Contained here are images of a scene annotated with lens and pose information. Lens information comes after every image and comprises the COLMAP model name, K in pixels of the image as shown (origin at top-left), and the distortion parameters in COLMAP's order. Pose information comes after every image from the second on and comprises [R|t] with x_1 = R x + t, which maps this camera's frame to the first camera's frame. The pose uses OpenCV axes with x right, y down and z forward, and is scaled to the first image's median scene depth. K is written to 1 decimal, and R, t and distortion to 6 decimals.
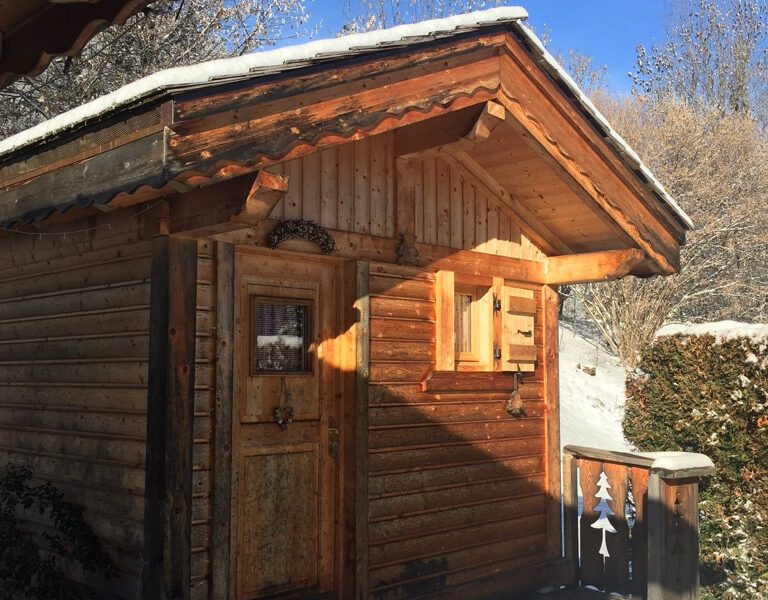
lens RADIAL K [[909.8, 0, 399.8], [0, 909.8, 302.1], [0, 0, 1]] dist [0.149570, -0.342616]
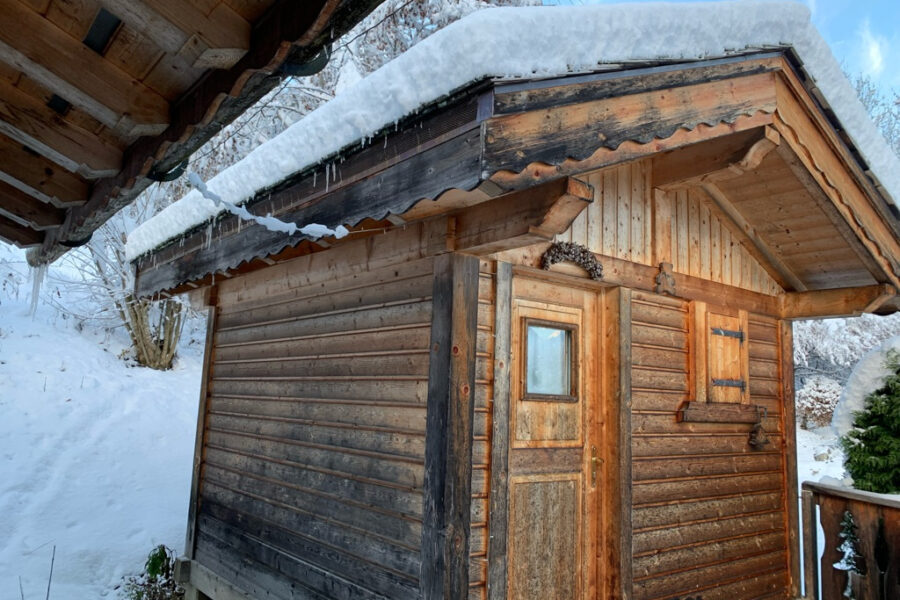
lens RADIAL K [[691.4, 0, 461.7], [0, 691.4, 289.8], [0, 0, 1]] dist [0.098915, -0.131499]
pose [[0.993951, 0.018527, -0.108250, -0.142590], [-0.026813, 0.996777, -0.075602, 0.020651], [0.106500, 0.078047, 0.991245, 0.236614]]
